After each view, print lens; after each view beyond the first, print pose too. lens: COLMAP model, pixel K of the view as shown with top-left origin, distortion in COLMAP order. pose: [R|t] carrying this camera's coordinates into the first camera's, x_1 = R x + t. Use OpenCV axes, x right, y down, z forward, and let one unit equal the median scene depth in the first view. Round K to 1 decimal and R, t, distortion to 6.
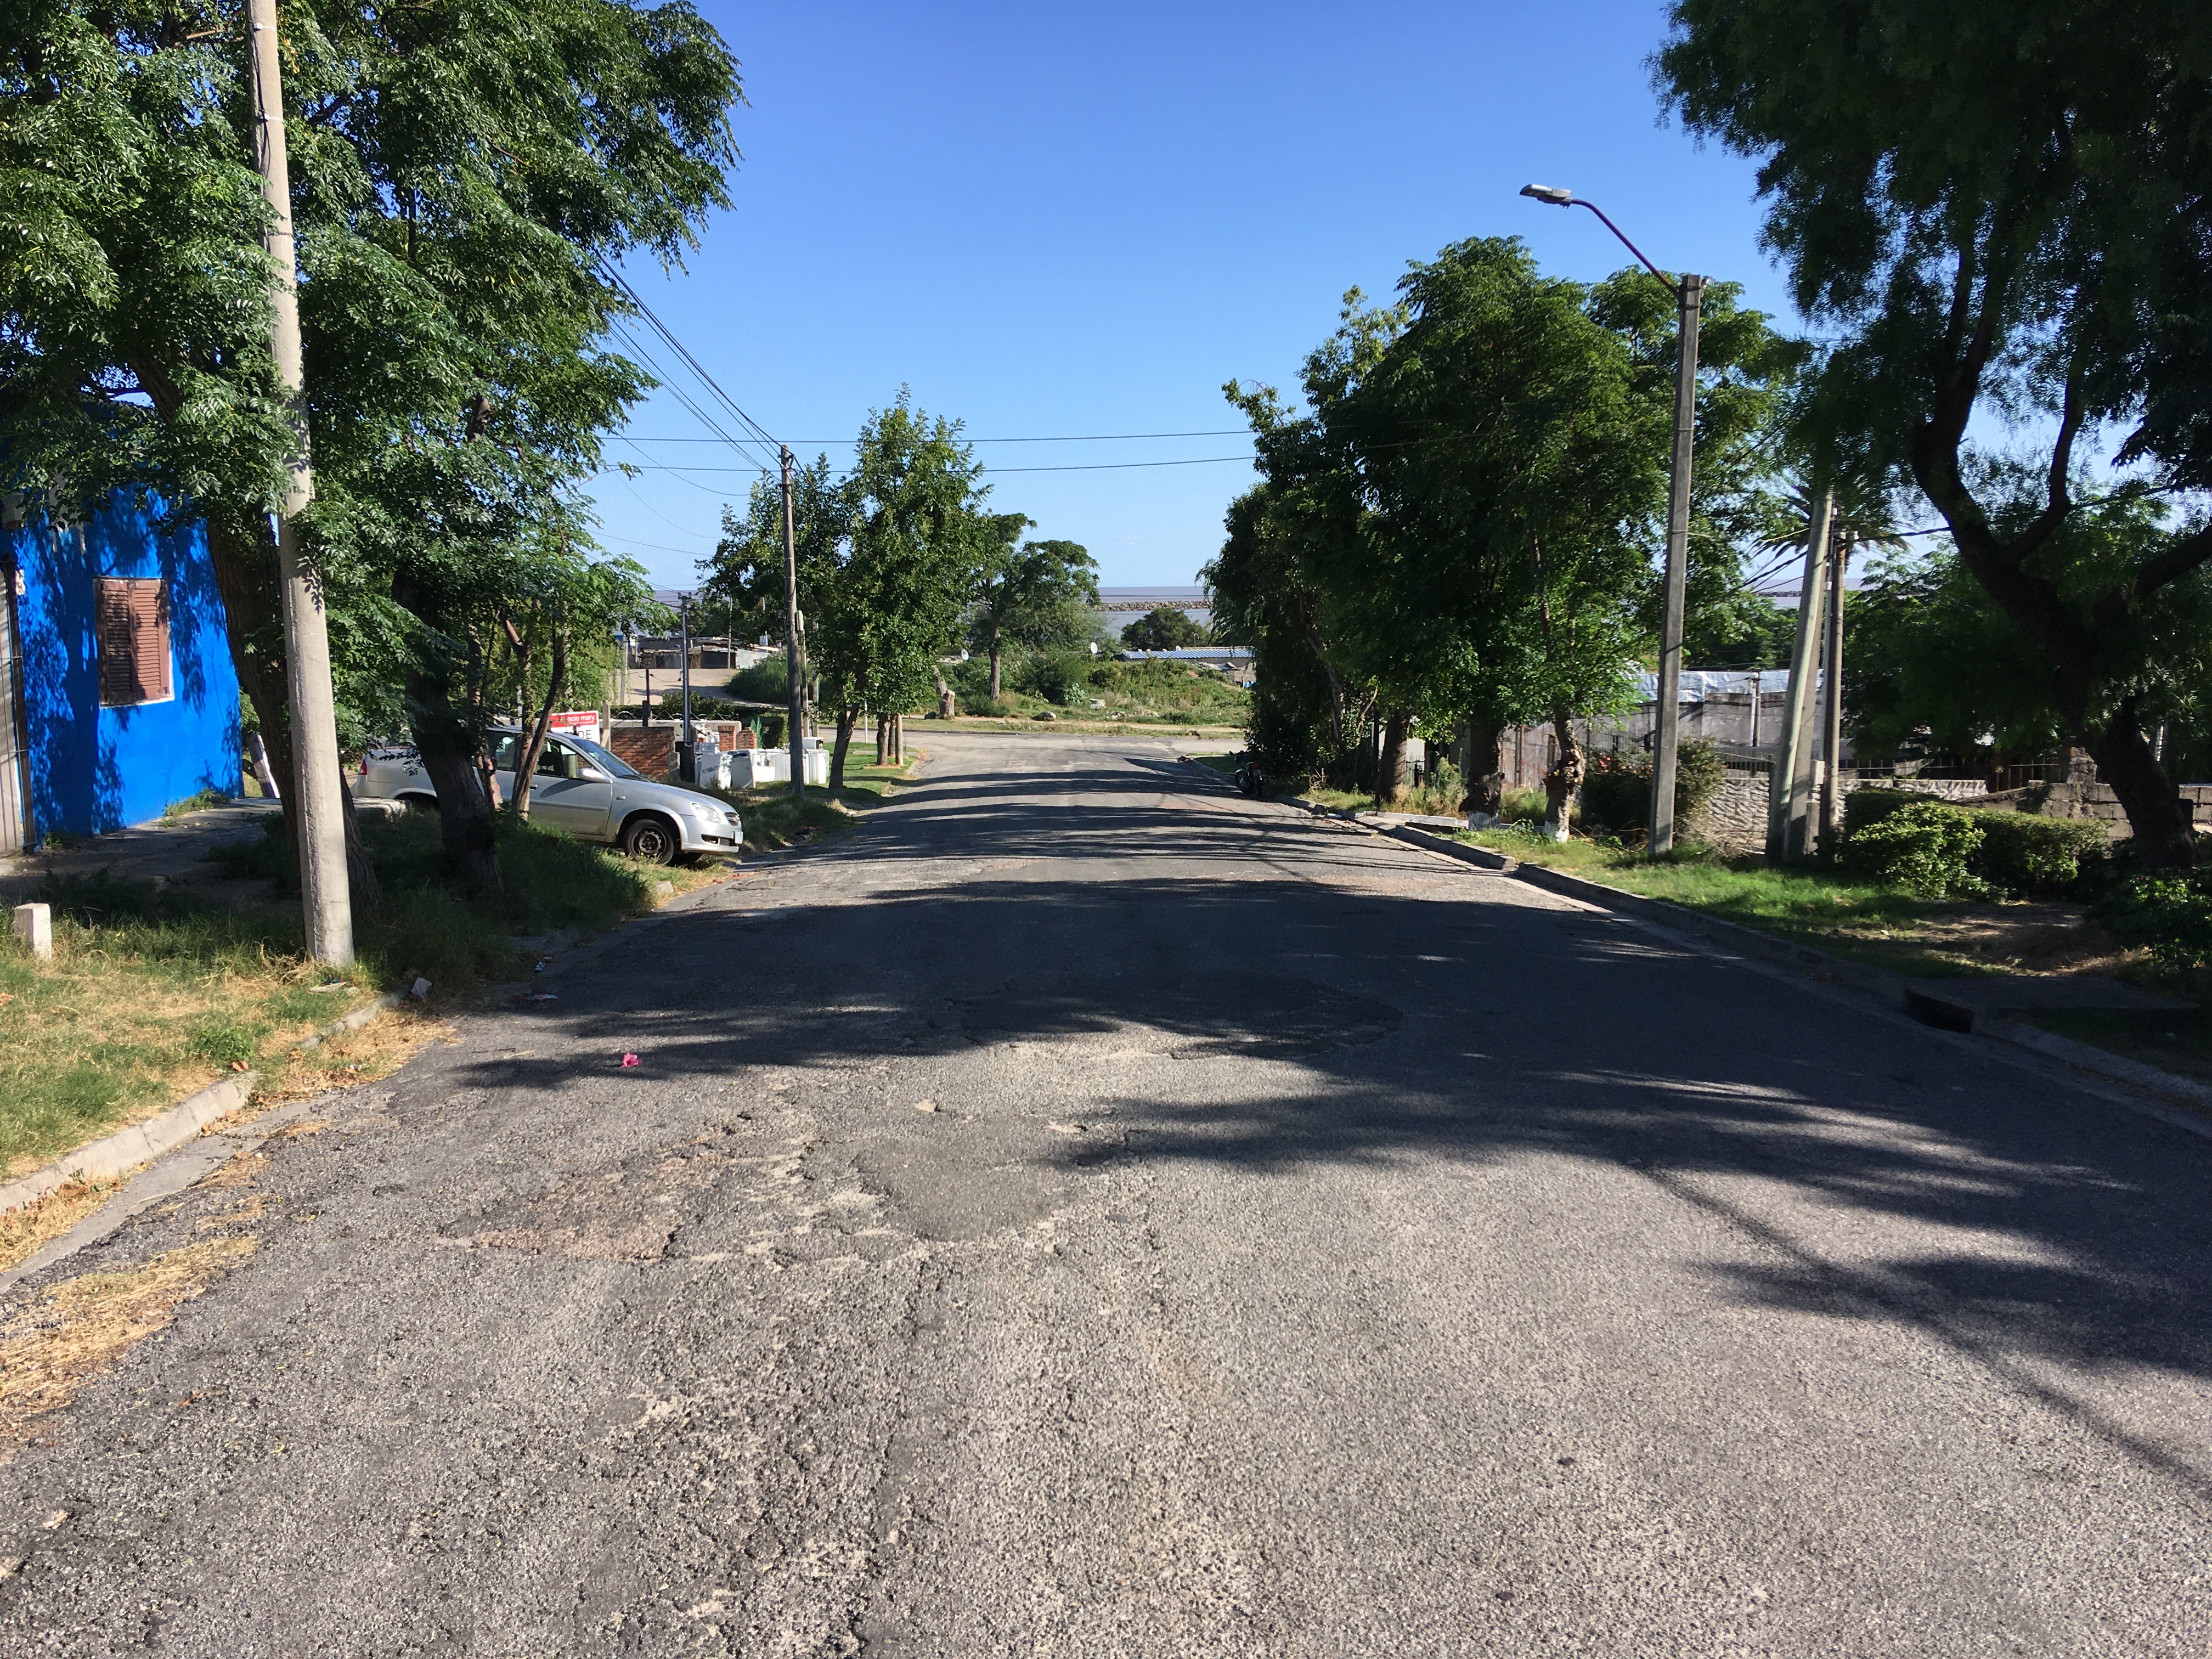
lens RADIAL K [[1859.4, 0, 1105.1], [0, 1859.4, 789.5], [0, 0, 1]] dist [0.097480, -0.156135]
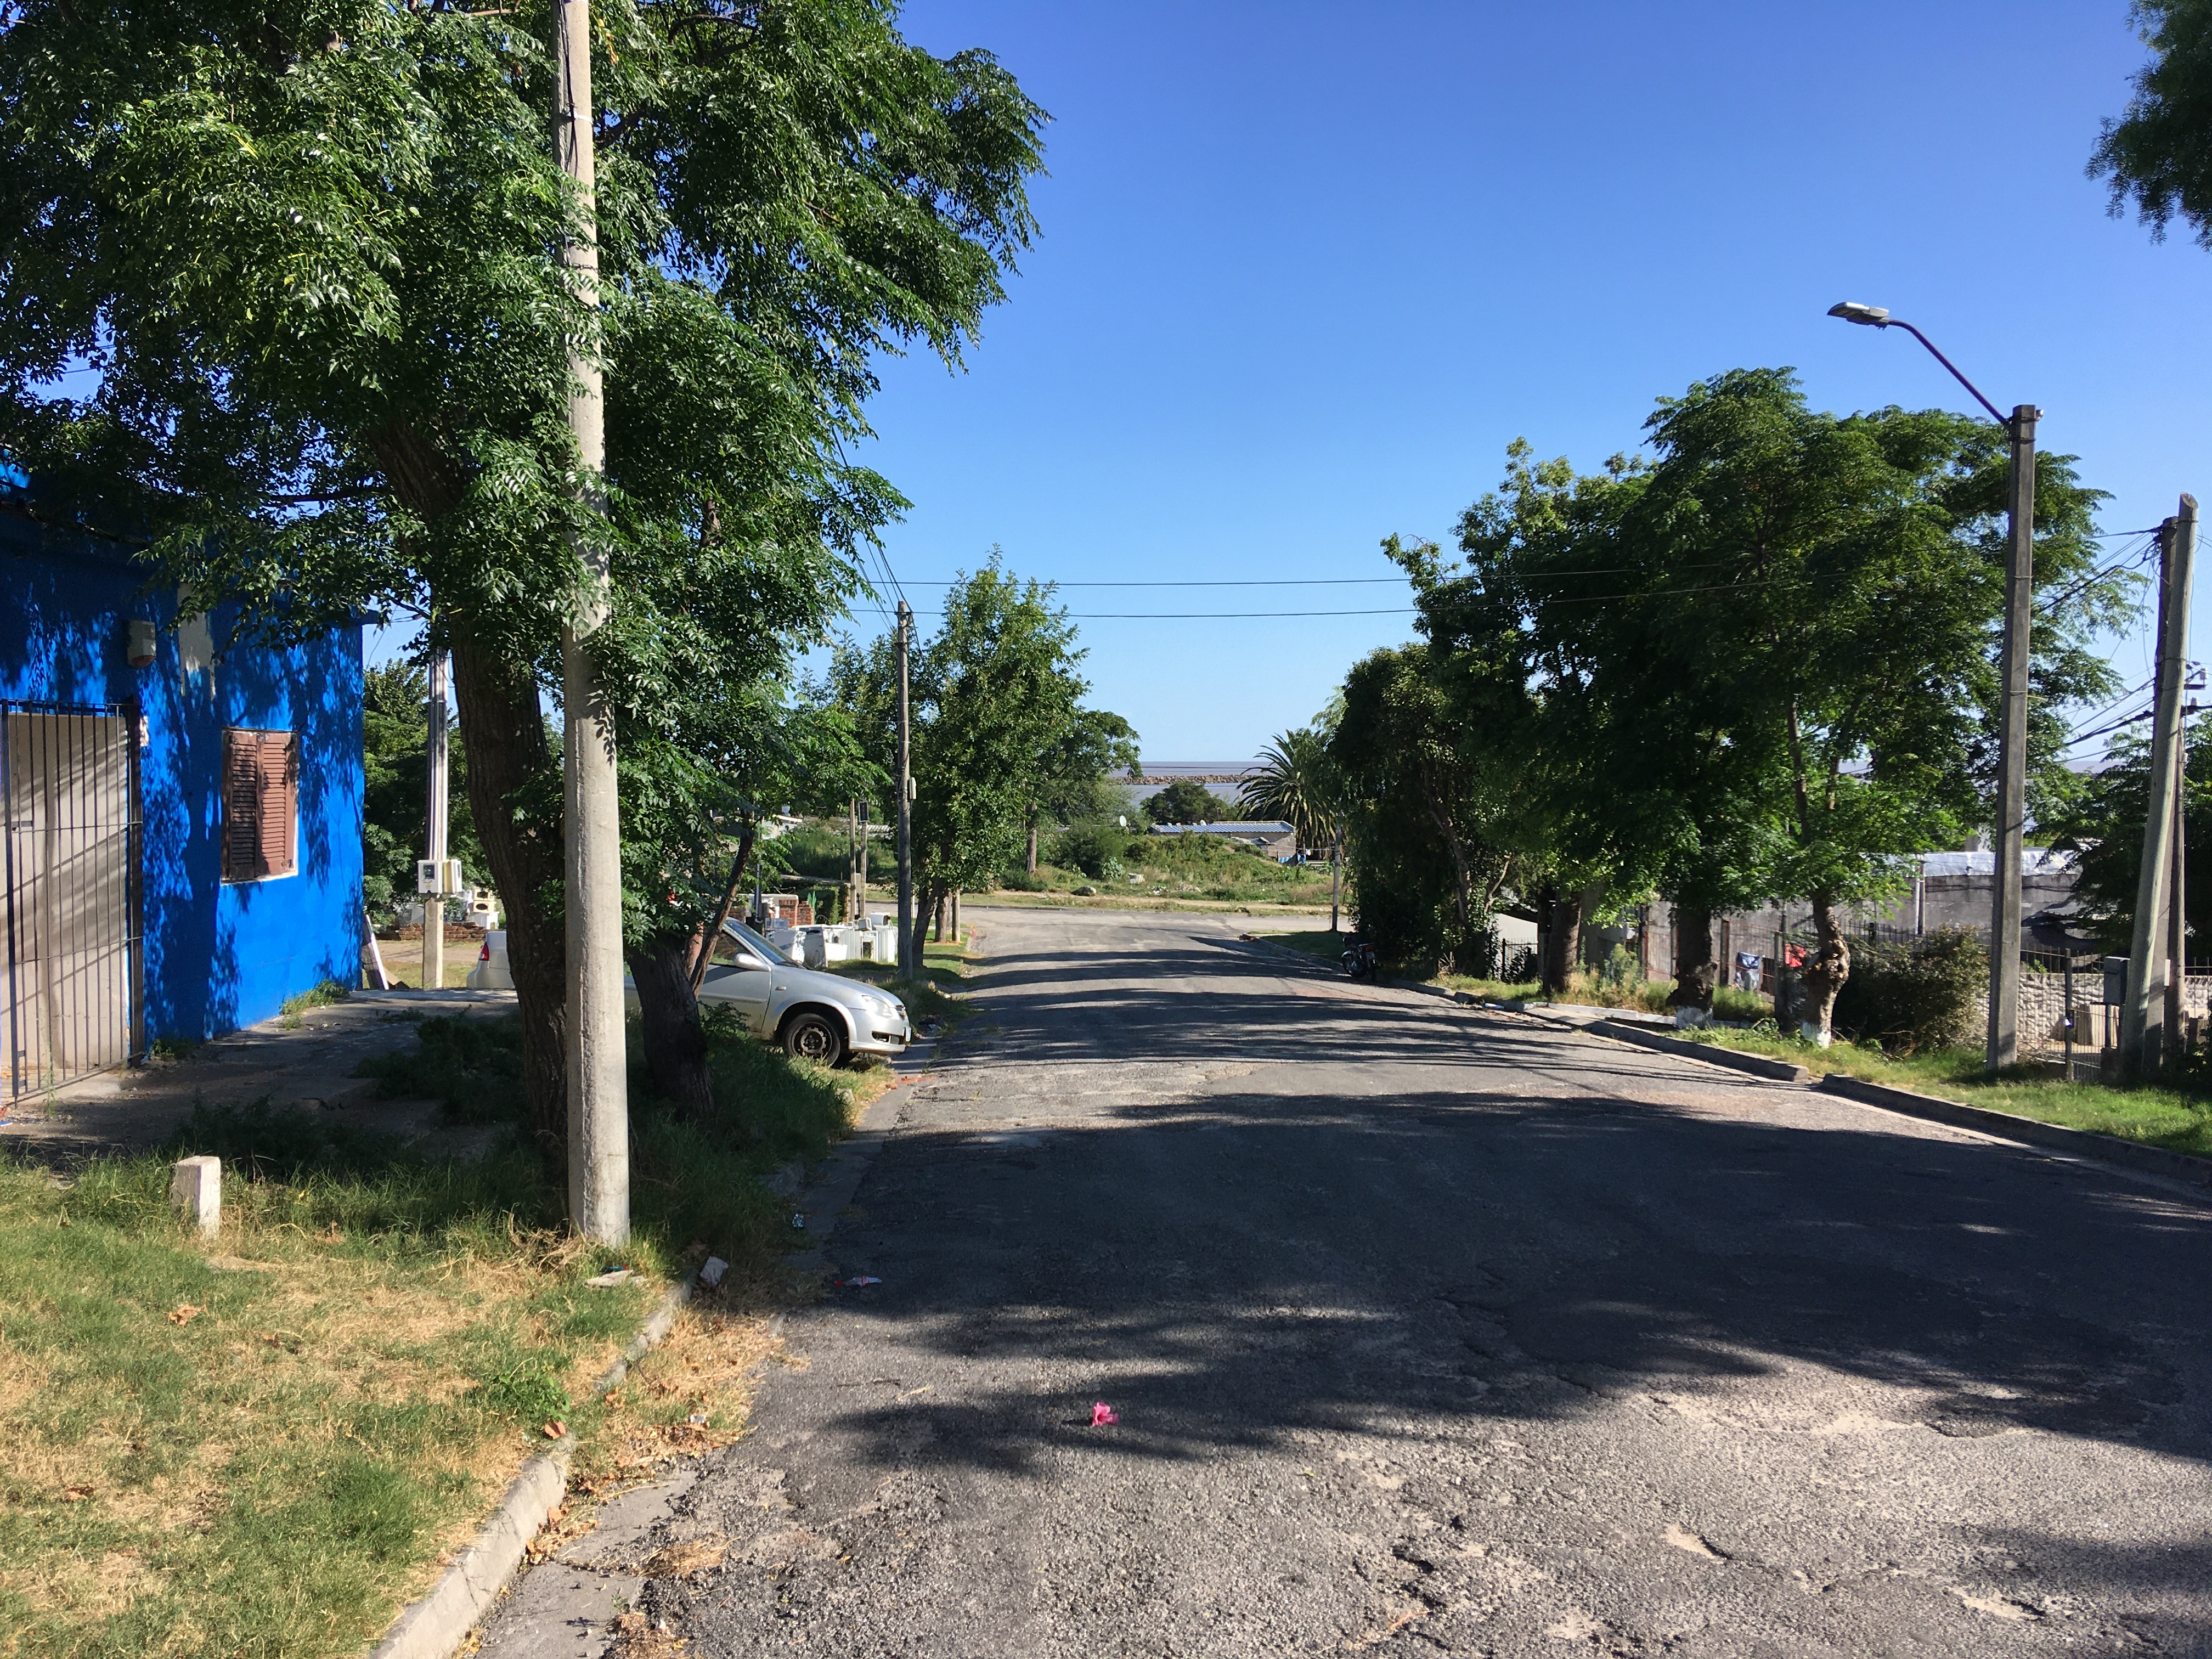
lens RADIAL K [[1856.6, 0, 1105.4], [0, 1856.6, 792.1], [0, 0, 1]] dist [0.089245, -0.108611]
pose [[0.999958, 0.008322, 0.003871, -0.097866], [-0.007932, 0.995753, -0.091720, -0.007195], [-0.004618, 0.091685, 0.995777, 0.113925]]
